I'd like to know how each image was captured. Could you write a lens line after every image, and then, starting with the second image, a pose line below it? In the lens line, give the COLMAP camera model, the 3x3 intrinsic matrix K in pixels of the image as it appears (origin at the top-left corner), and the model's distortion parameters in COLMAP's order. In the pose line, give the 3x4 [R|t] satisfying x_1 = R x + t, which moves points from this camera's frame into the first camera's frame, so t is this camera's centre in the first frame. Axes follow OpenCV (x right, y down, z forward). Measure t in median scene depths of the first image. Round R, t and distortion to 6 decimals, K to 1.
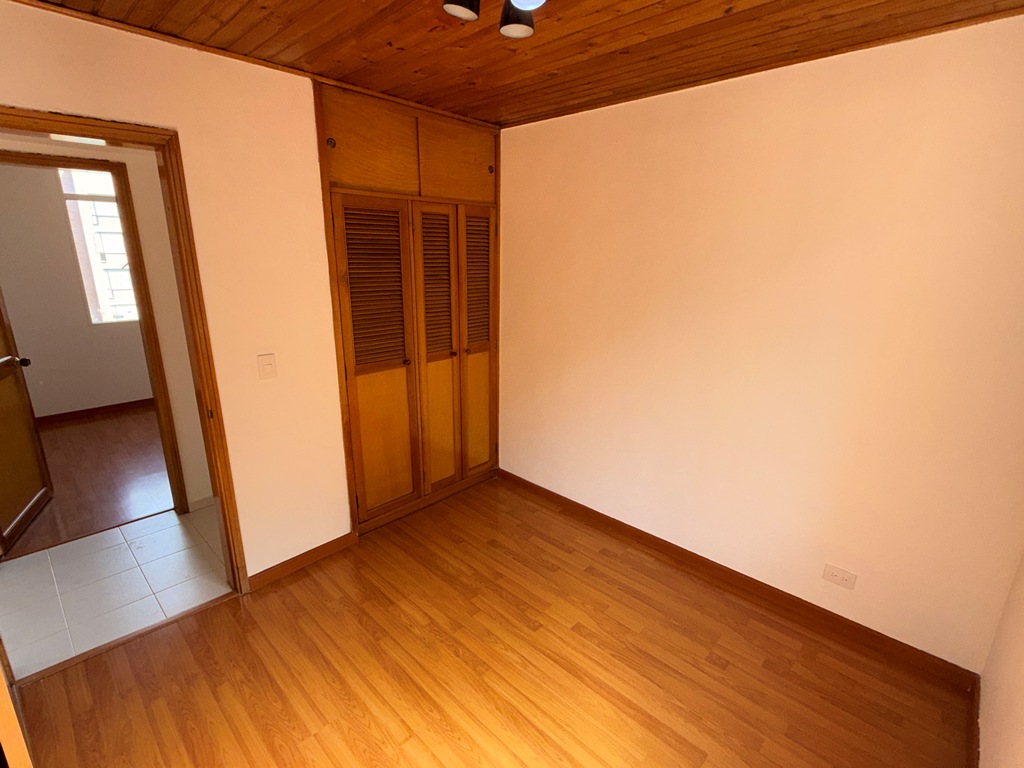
lens RADIAL K [[488.6, 0, 511.8], [0, 488.6, 384.9], [0, 0, 1]] dist [0.001108, -0.001092]
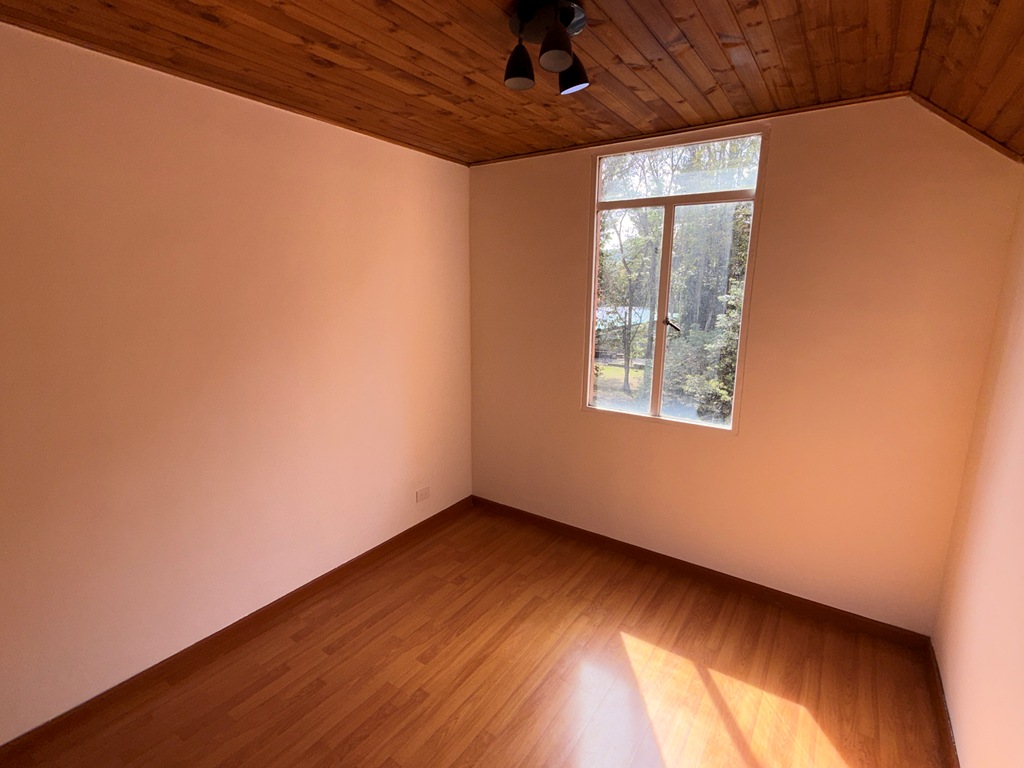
lens RADIAL K [[488.6, 0, 512.0], [0, 488.6, 386.7], [0, 0, 1]] dist [0.001108, -0.001092]
pose [[-0.159257, -0.210675, 0.964496, -0.700082], [0.250095, 0.936488, 0.245852, -0.201301], [-0.955034, 0.280370, -0.096454, 0.756264]]
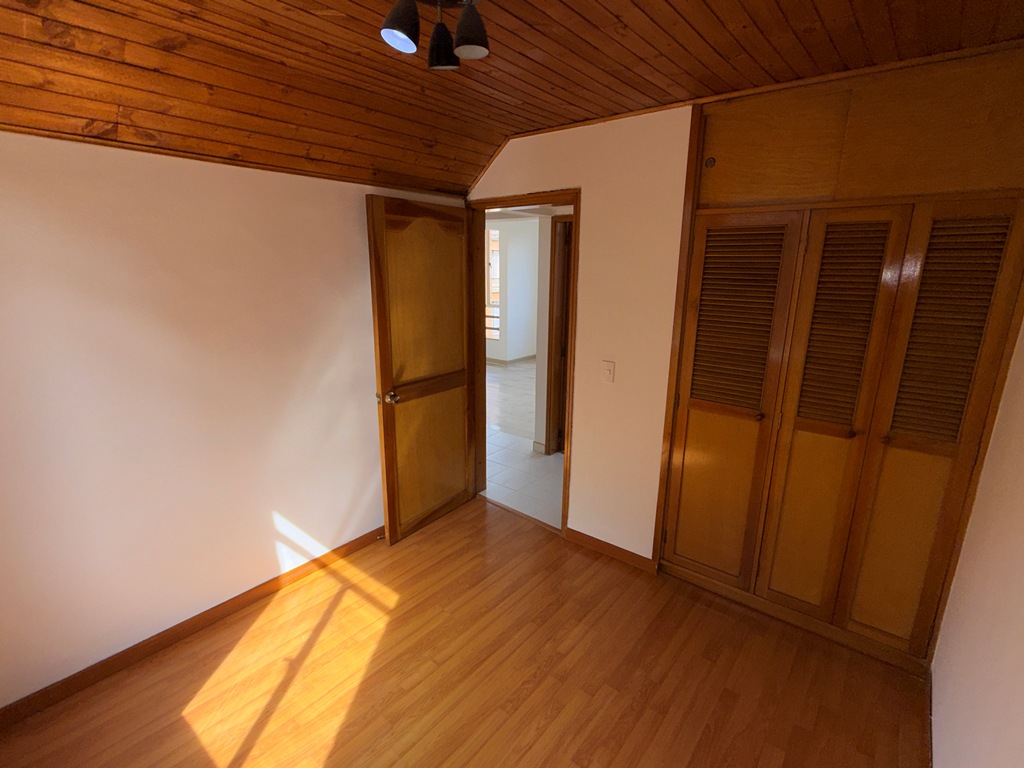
lens RADIAL K [[488.6, 0, 512.9], [0, 488.6, 384.2], [0, 0, 1]] dist [0.001108, -0.001092]
pose [[0.079509, 0.229832, -0.969977, 0.636023], [-0.270217, 0.941594, 0.200957, -0.185253], [0.959511, 0.246127, 0.136970, 0.632993]]
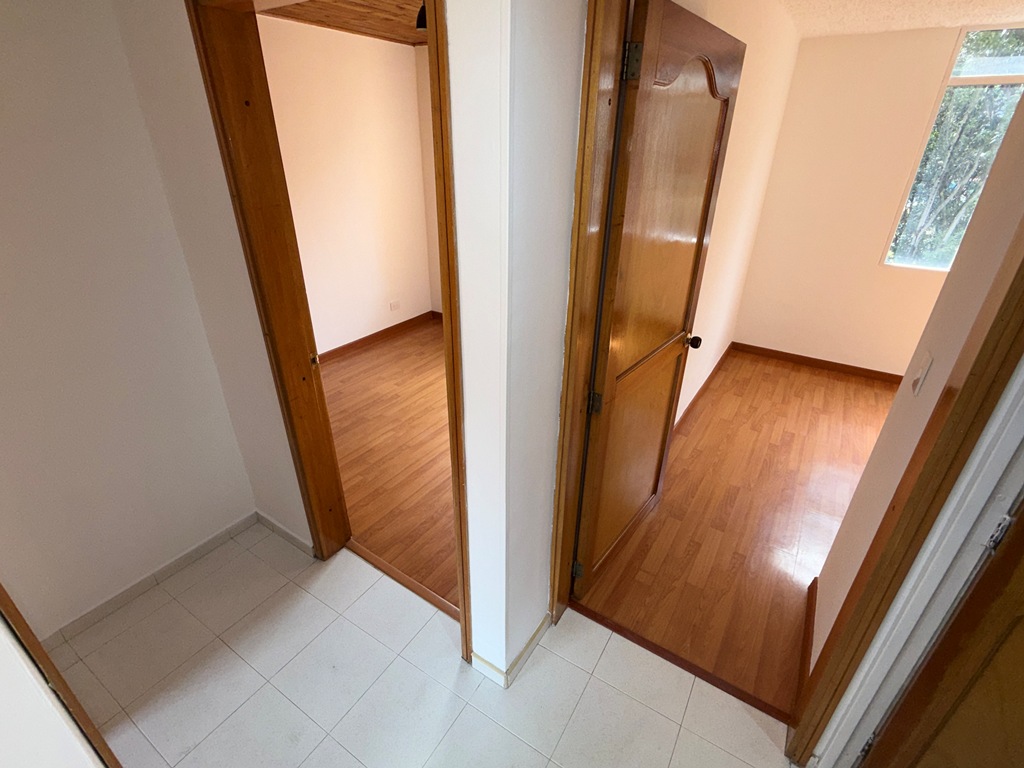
lens RADIAL K [[488.6, 0, 508.3], [0, 488.6, 388.3], [0, 0, 1]] dist [0.001108, -0.001092]
pose [[-0.183222, -0.462199, 0.867642, -1.387542], [0.245759, 0.833024, 0.495655, -0.235973], [-0.951857, 0.304046, -0.039039, 0.687073]]
